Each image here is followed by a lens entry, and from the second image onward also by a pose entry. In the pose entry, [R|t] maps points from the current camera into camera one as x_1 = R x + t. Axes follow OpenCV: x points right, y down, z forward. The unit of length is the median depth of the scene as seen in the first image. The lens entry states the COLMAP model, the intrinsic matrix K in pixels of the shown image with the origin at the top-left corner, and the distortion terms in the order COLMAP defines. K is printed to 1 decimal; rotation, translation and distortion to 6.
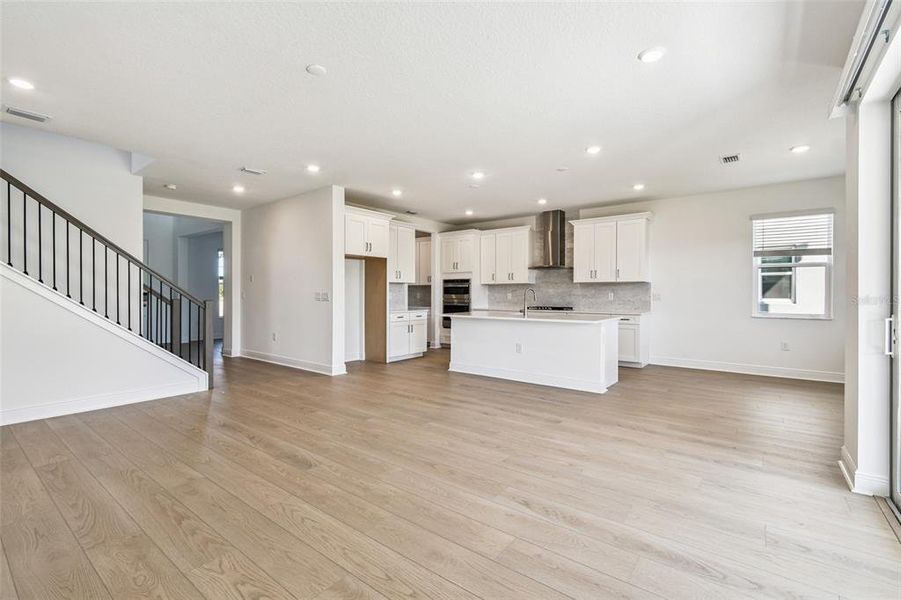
lens RADIAL K [[402.6, 0, 447.9], [0, 402.6, 296.2], [0, 0, 1]] dist [0.002463, -0.000039]
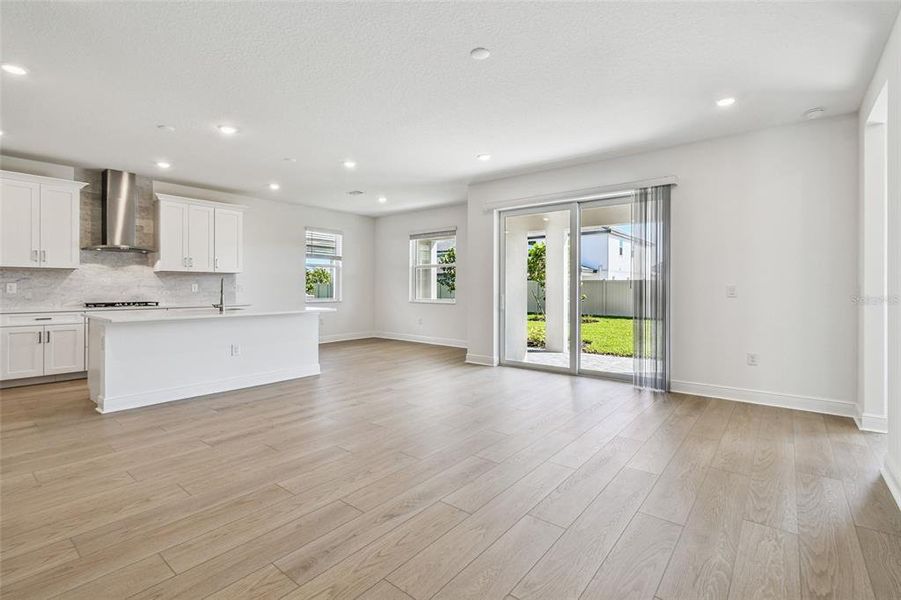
lens RADIAL K [[416.3, 0, 450.0], [0, 416.3, 286.6], [0, 0, 1]] dist [-0.000933, -0.001017]
pose [[0.016639, -0.002124, 0.999859, -0.518931], [0.003371, 0.999992, 0.002068, -0.001846], [-0.999856, 0.003336, 0.016646, 0.414337]]
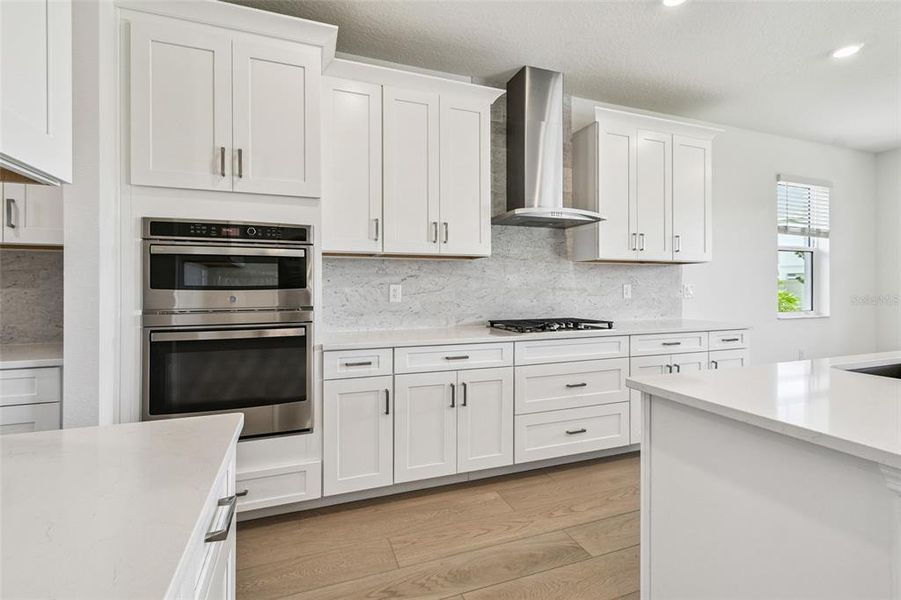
lens RADIAL K [[416.3, 0, 450.0], [0, 416.3, 286.6], [0, 0, 1]] dist [-0.000933, -0.001017]
pose [[0.525037, -0.002128, 0.851076, -0.134980], [0.006524, 0.999978, -0.001525, -0.005868], [-0.851054, 0.006353, 0.525040, 0.921286]]
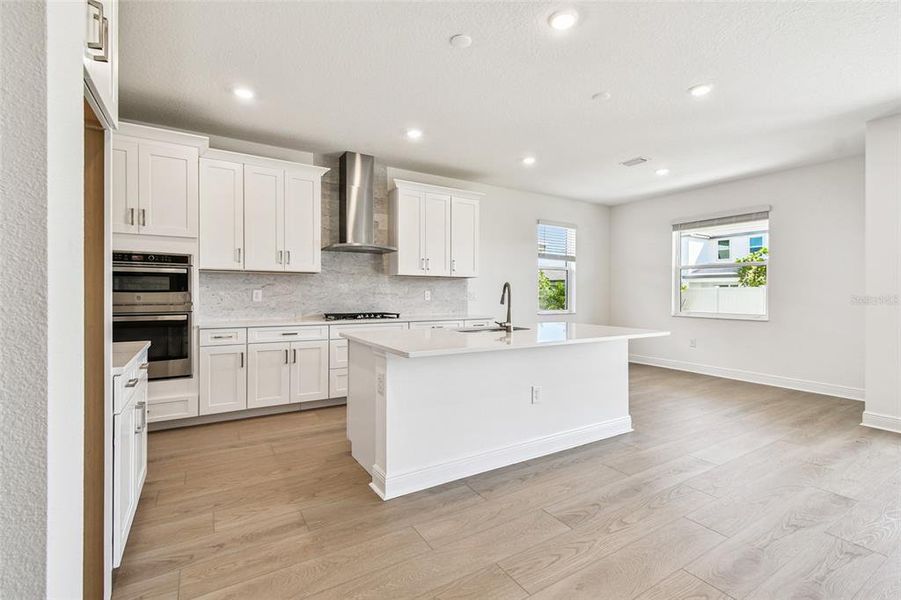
lens RADIAL K [[402.6, 0, 447.9], [0, 402.6, 296.2], [0, 0, 1]] dist [0.002463, -0.000039]
pose [[0.350266, -0.007358, 0.936621, -0.276805], [0.000271, 0.999970, 0.007754, -0.004058], [-0.936650, -0.002463, 0.350257, 0.707512]]
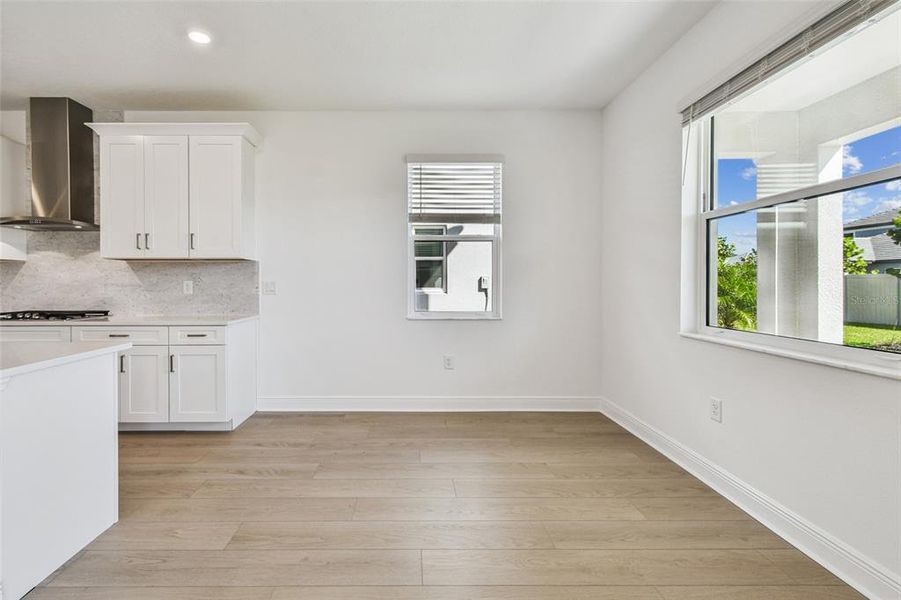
lens RADIAL K [[414.9, 0, 412.1], [0, 414.9, 287.2], [0, 0, 1]] dist [0.001773, 0.000136]
pose [[0.789615, -0.008493, 0.613544, 0.306874], [0.006937, 0.999964, 0.004914, -0.000157], [-0.613563, 0.000376, 0.789645, 0.409258]]
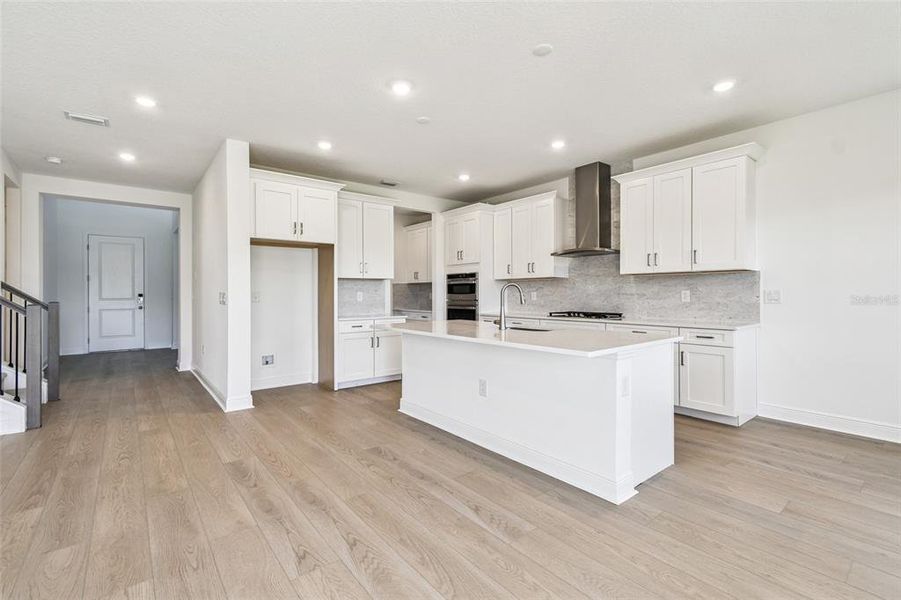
lens RADIAL K [[402.6, 0, 447.9], [0, 402.6, 296.2], [0, 0, 1]] dist [0.002463, -0.000039]
pose [[0.972226, -0.004607, -0.233997, 0.201039], [0.004744, 0.999989, 0.000024, -0.000915], [0.233994, -0.001133, 0.972237, 0.332794]]
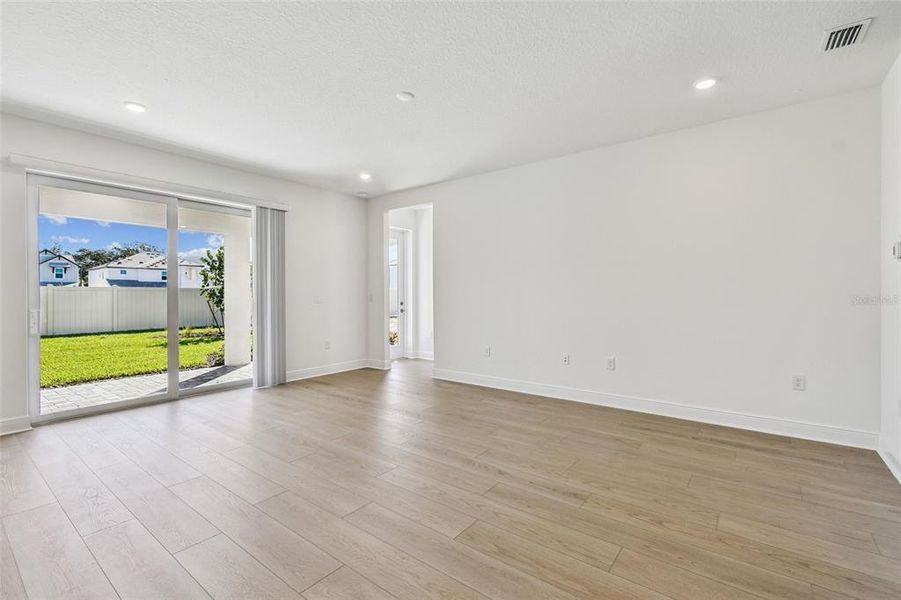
lens RADIAL K [[402.6, 0, 447.9], [0, 402.6, 296.2], [0, 0, 1]] dist [0.002463, -0.000039]
pose [[-1.000000, 0.000307, -0.000202, -0.174130], [0.000305, 0.999966, 0.008299, -0.004444], [0.000204, 0.008299, -0.999966, 0.834221]]
